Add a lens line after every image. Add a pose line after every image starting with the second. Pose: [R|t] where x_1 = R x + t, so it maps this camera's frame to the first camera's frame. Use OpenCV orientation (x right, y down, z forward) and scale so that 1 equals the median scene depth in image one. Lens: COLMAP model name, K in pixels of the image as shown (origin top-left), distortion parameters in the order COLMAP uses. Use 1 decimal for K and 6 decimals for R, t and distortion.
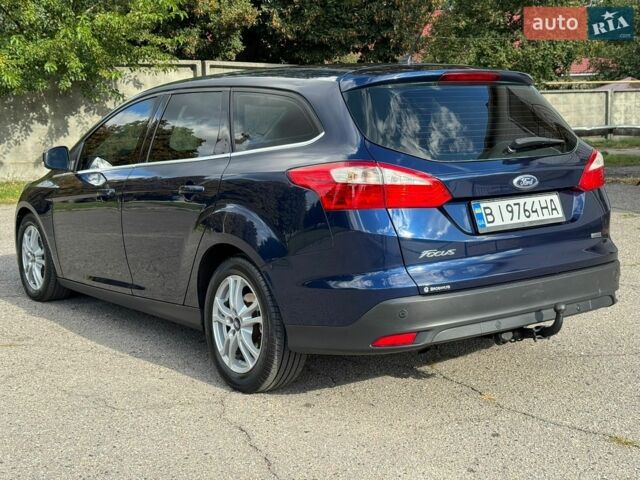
lens RADIAL K [[865.4, 0, 320.0], [0, 865.4, 240.0], [0, 0, 1]] dist [0.013810, 0.019216]
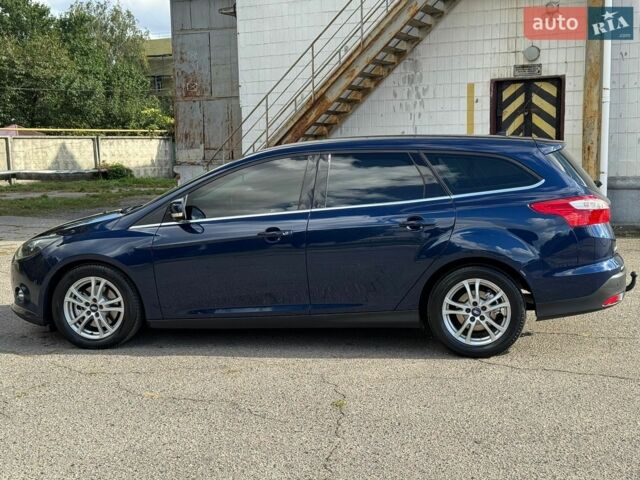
lens RADIAL K [[865.4, 0, 320.0], [0, 865.4, 240.0], [0, 0, 1]] dist [0.013810, 0.019216]
pose [[0.682485, -0.055854, 0.728762, -0.893525], [0.092198, 0.995690, -0.010031, -0.021758], [-0.725061, 0.074036, 0.684693, 0.128590]]
